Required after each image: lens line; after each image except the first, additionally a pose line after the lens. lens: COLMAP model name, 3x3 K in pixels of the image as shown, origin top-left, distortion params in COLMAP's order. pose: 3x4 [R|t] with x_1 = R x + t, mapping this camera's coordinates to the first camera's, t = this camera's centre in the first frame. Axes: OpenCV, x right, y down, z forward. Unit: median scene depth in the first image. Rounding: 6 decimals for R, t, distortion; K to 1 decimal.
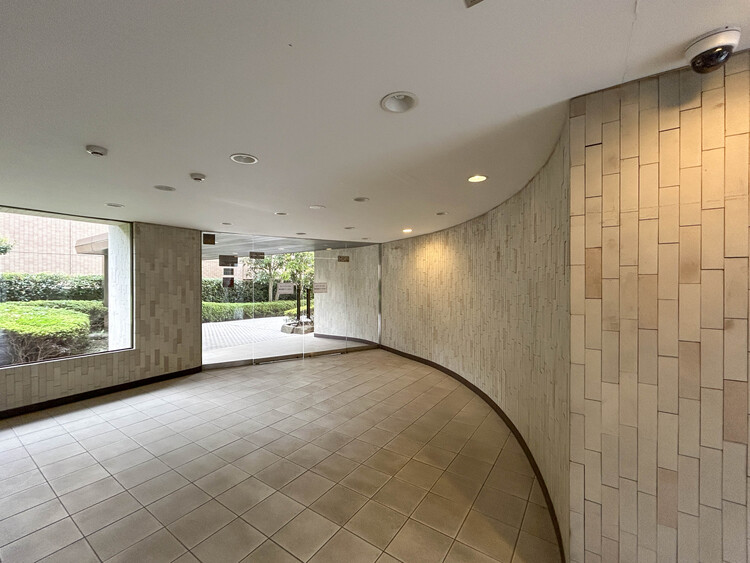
lens RADIAL K [[310.8, 0, 378.4], [0, 310.8, 281.7], [0, 0, 1]] dist [0.001323, 0.000256]
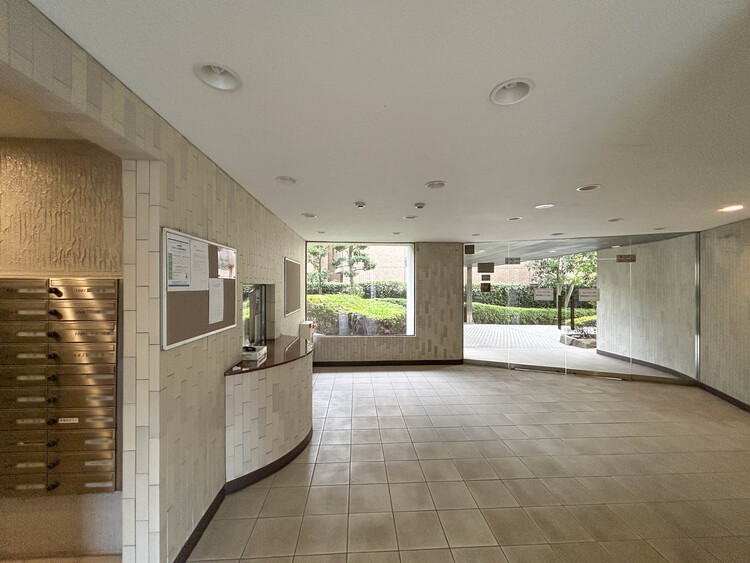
lens RADIAL K [[310.8, 0, 378.4], [0, 310.8, 281.7], [0, 0, 1]] dist [0.001323, 0.000256]
pose [[0.610155, -0.005488, -0.792263, 0.145519], [-0.005842, 0.999918, -0.011425, -0.003201], [0.792260, 0.011600, 0.610073, 0.038936]]
